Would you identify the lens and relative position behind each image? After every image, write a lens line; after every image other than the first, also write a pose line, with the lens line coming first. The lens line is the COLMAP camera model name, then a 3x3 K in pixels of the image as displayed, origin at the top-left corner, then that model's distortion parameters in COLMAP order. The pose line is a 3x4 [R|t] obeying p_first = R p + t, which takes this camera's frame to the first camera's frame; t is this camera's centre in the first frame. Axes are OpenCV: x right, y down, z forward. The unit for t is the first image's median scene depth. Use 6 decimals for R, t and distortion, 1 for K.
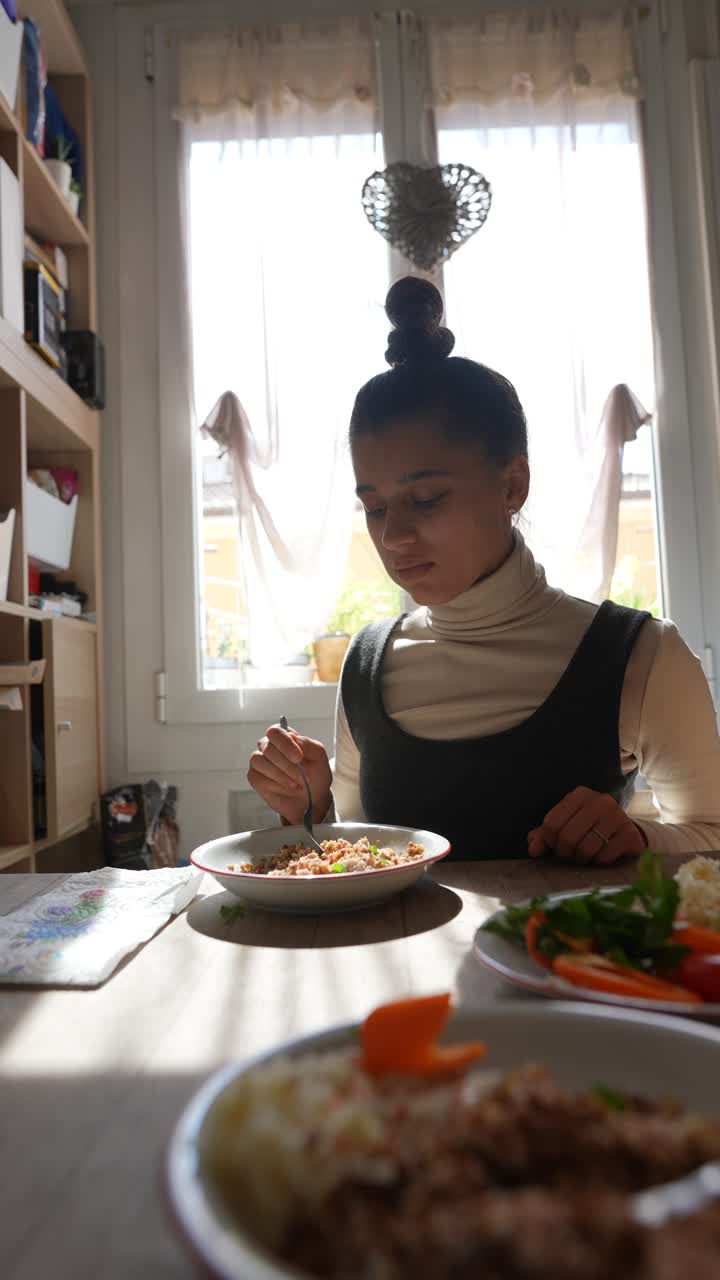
lens RADIAL K [[962.5, 0, 360.0], [0, 962.5, 640.0], [0, 0, 1]] dist [-0.000207, -0.000089]
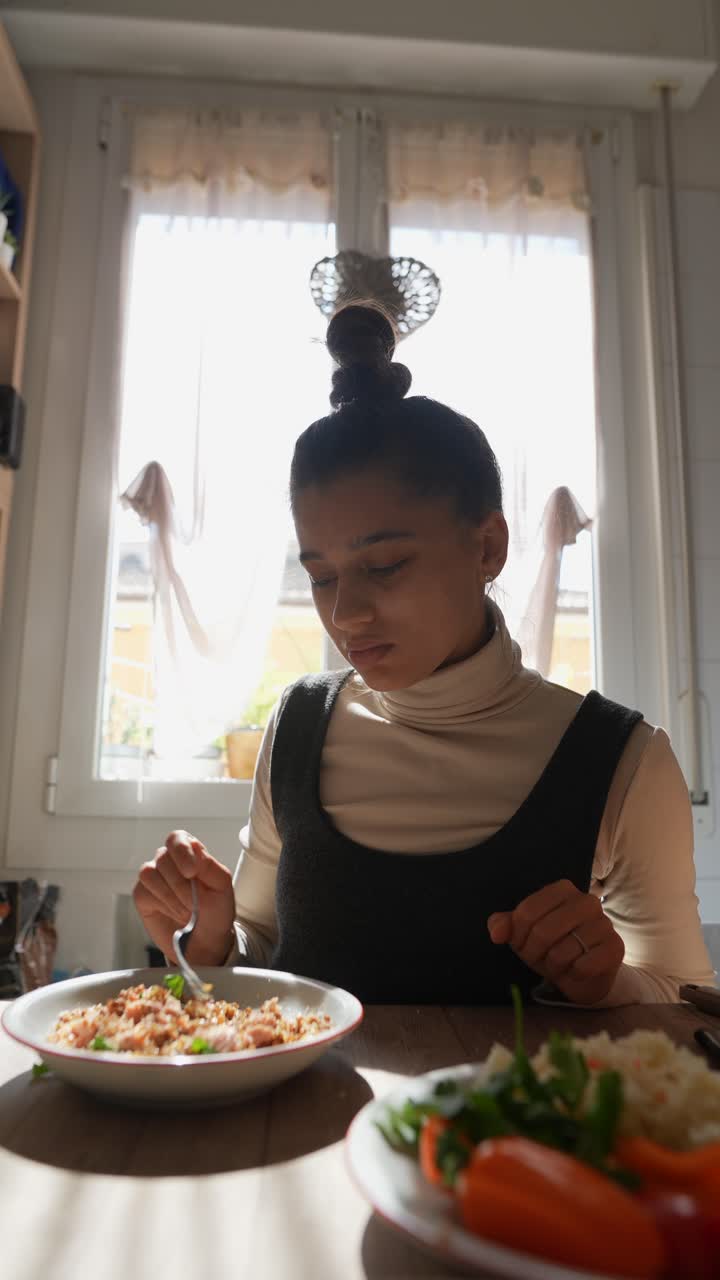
lens RADIAL K [[793.6, 0, 360.0], [0, 793.6, 640.0], [0, 0, 1]] dist [-0.030784, 0.000187]
pose [[0.992625, 0.071584, 0.097838, 0.000222], [-0.059155, 0.990453, -0.124514, -0.000350], [-0.105817, 0.117808, 0.987382, 0.246882]]
